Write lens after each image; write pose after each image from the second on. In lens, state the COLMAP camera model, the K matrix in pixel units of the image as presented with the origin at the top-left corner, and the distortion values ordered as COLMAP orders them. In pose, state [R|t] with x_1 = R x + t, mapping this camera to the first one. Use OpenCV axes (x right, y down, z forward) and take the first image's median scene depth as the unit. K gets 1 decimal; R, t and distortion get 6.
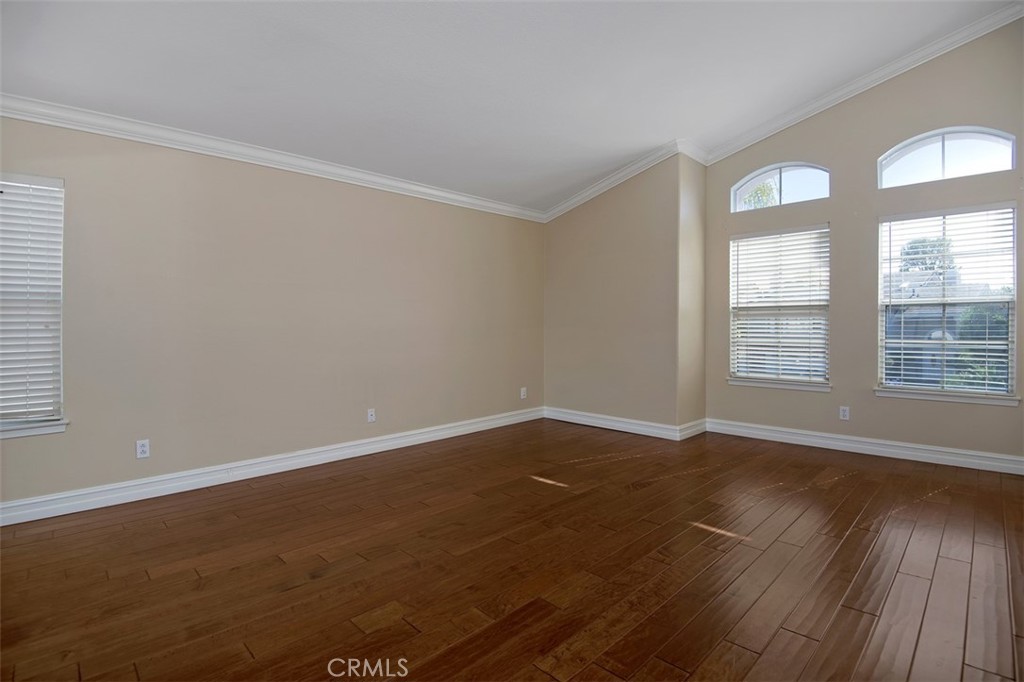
lens RADIAL K [[502.3, 0, 525.7], [0, 502.3, 337.0], [0, 0, 1]] dist [0.000275, 0.000044]
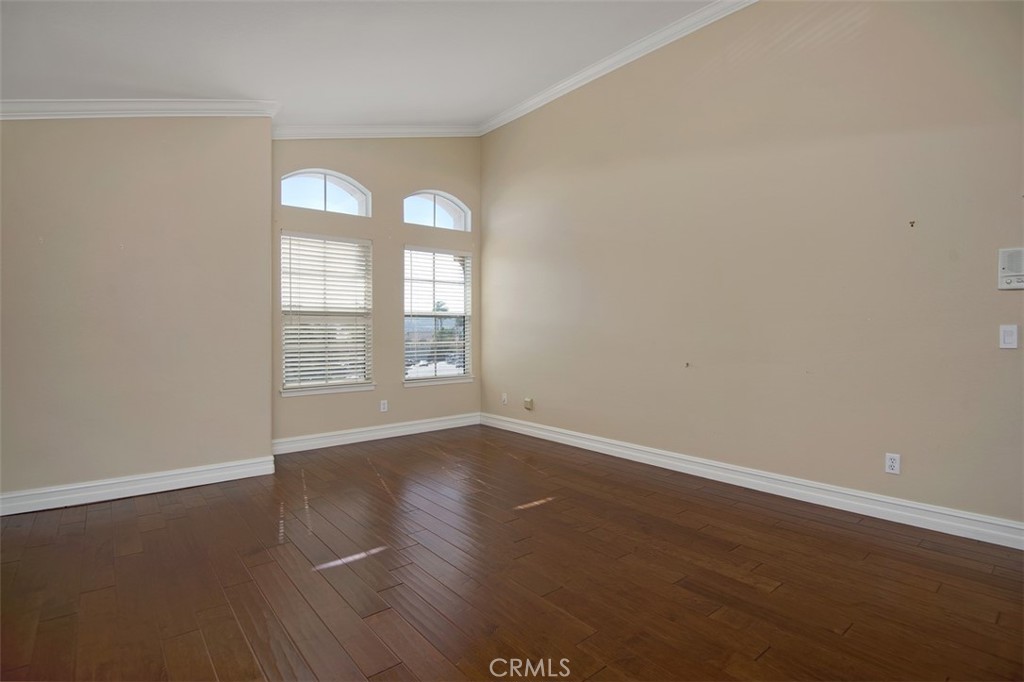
lens RADIAL K [[502.3, 0, 525.7], [0, 502.3, 337.0], [0, 0, 1]] dist [0.000275, 0.000044]
pose [[0.093546, -0.013911, 0.995518, -0.495949], [0.023770, 0.999649, 0.011735, -0.014682], [-0.995331, 0.022566, 0.093844, 0.557961]]
